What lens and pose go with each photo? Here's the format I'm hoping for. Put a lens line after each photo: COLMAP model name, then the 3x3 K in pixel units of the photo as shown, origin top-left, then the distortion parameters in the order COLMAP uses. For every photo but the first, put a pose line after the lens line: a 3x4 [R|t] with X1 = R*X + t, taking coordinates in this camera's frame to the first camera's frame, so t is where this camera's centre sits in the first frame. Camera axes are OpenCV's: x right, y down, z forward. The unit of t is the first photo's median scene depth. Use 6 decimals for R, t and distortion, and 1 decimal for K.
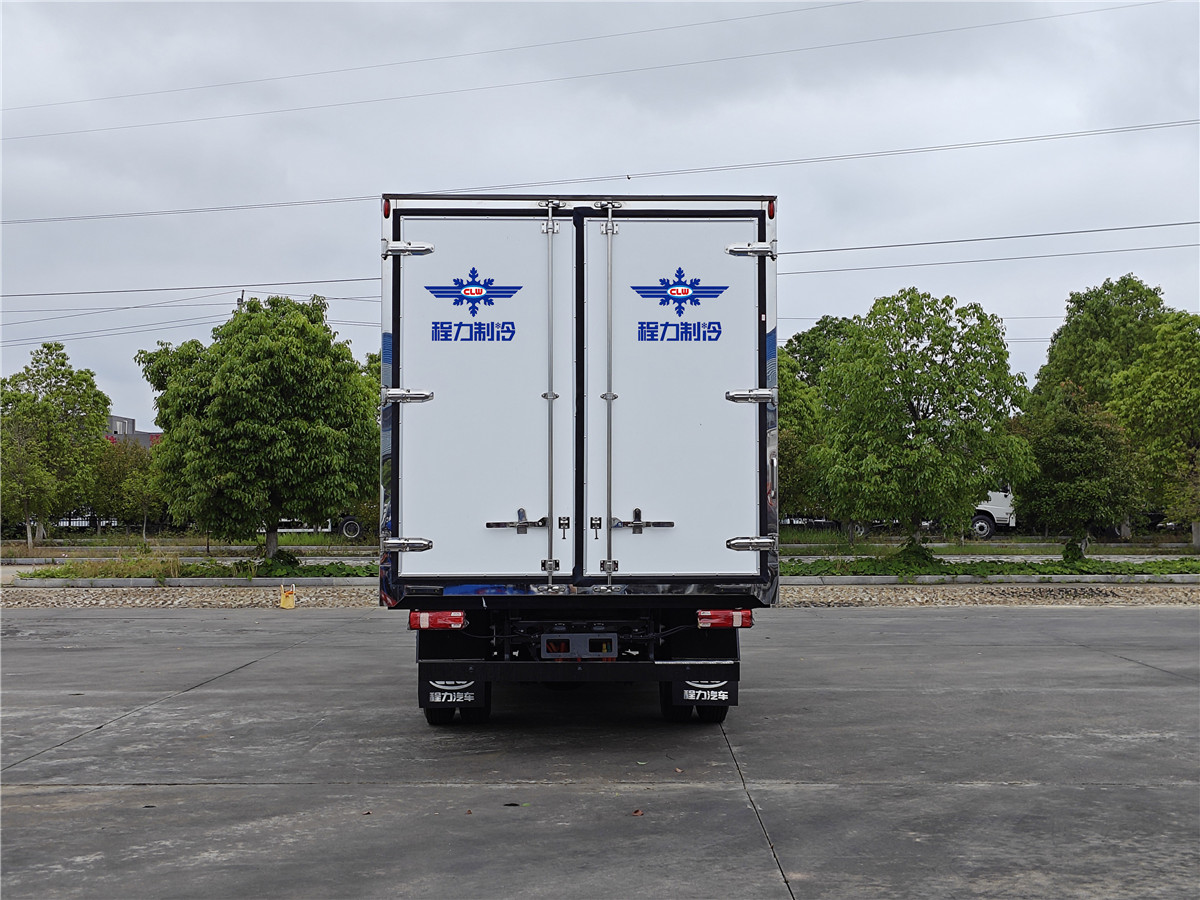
lens RADIAL K [[1602.3, 0, 603.5], [0, 1602.3, 460.7], [0, 0, 1]] dist [0.011613, 0.000000]
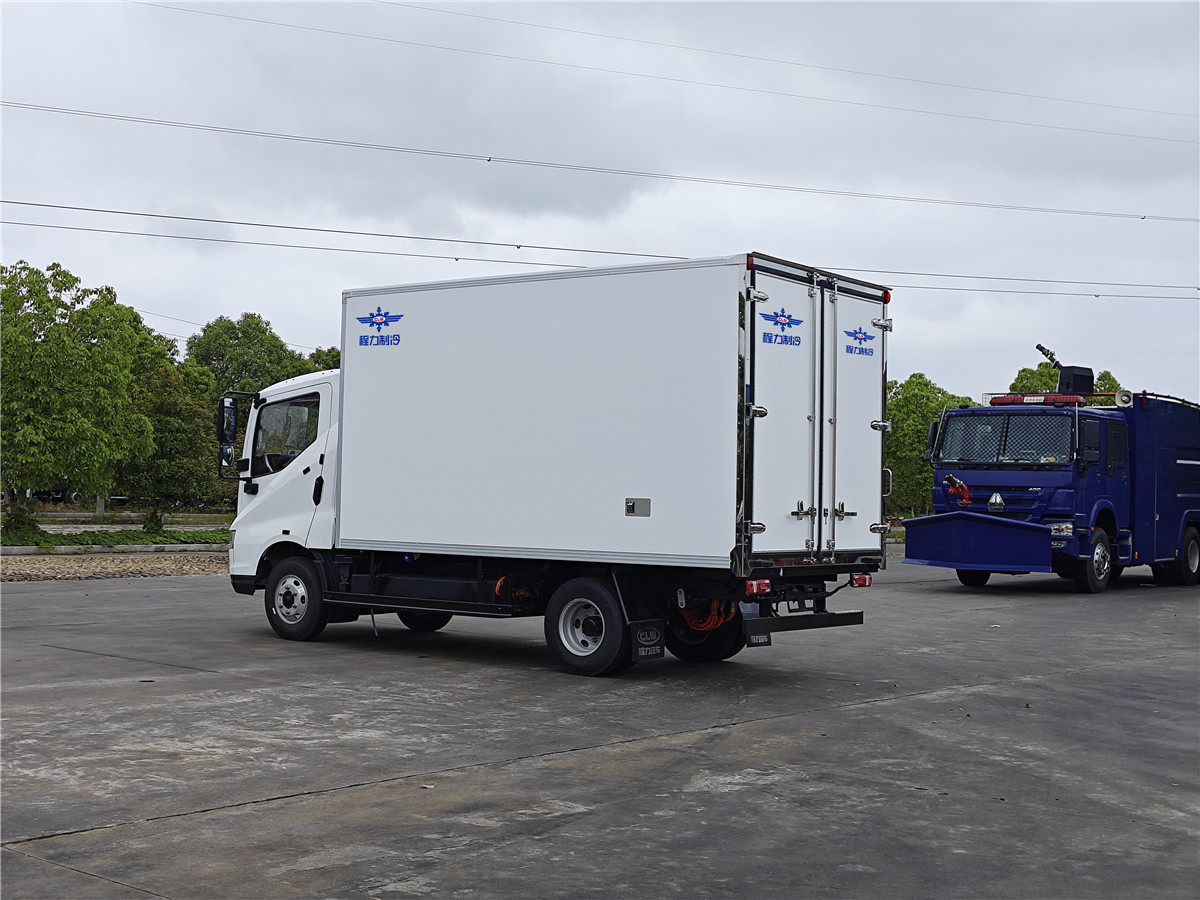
lens RADIAL K [[1602.3, 0, 590.7], [0, 1602.3, 448.0], [0, 0, 1]] dist [0.011613, 0.000000]
pose [[0.626528, 0.041829, 0.778276, -1.190348], [-0.052408, 0.998560, -0.011479, 0.010010], [-0.777635, -0.033596, 0.627818, 0.294796]]
